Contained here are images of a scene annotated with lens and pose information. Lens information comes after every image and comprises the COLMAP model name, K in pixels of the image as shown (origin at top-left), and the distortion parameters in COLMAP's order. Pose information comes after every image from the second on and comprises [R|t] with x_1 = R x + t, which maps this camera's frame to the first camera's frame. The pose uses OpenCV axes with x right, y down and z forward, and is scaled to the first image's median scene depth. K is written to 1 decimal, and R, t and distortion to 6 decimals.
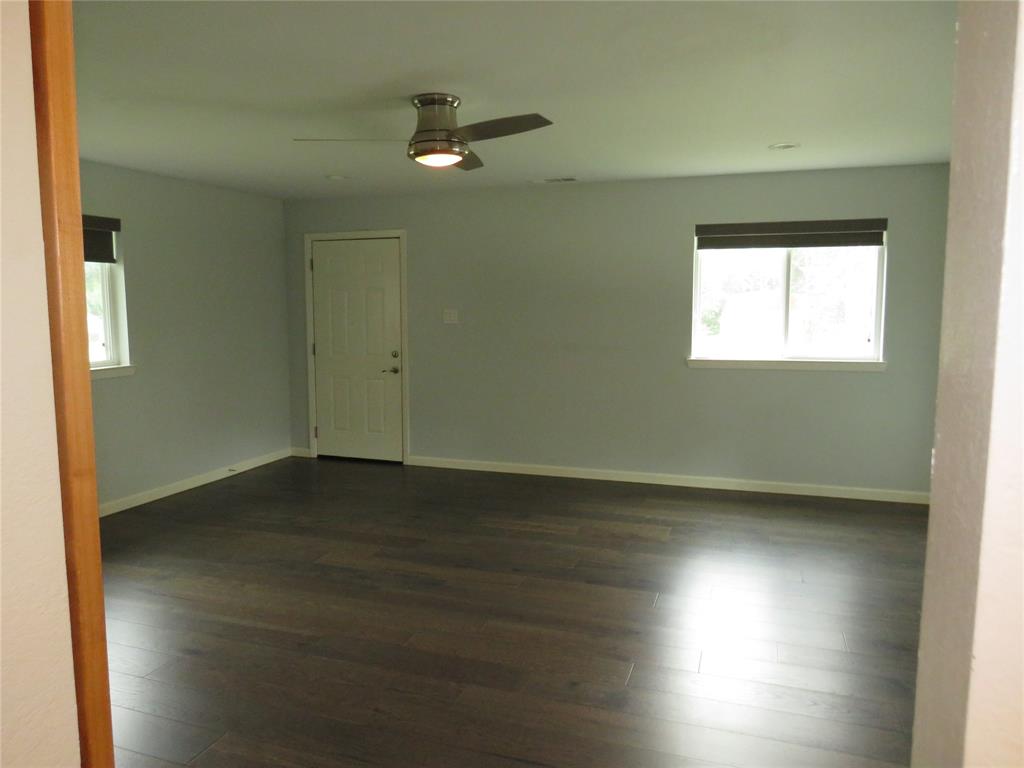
lens RADIAL K [[719.4, 0, 512.0], [0, 719.4, 384.0], [0, 0, 1]] dist [-0.025853, -0.006572]
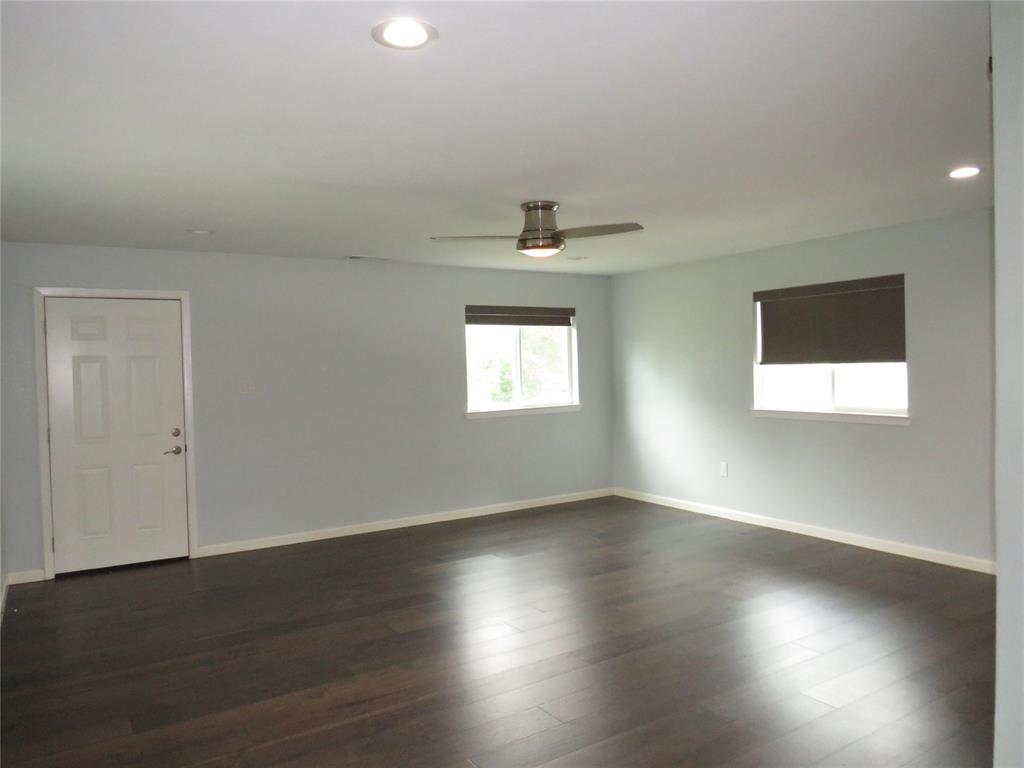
lens RADIAL K [[719.4, 0, 512.0], [0, 719.4, 384.0], [0, 0, 1]] dist [-0.025853, -0.006572]
pose [[0.623476, -0.034151, 0.781096, -0.672050], [0.104384, 0.993738, -0.039871, -0.026250], [-0.774843, 0.106393, 0.623136, 0.166089]]
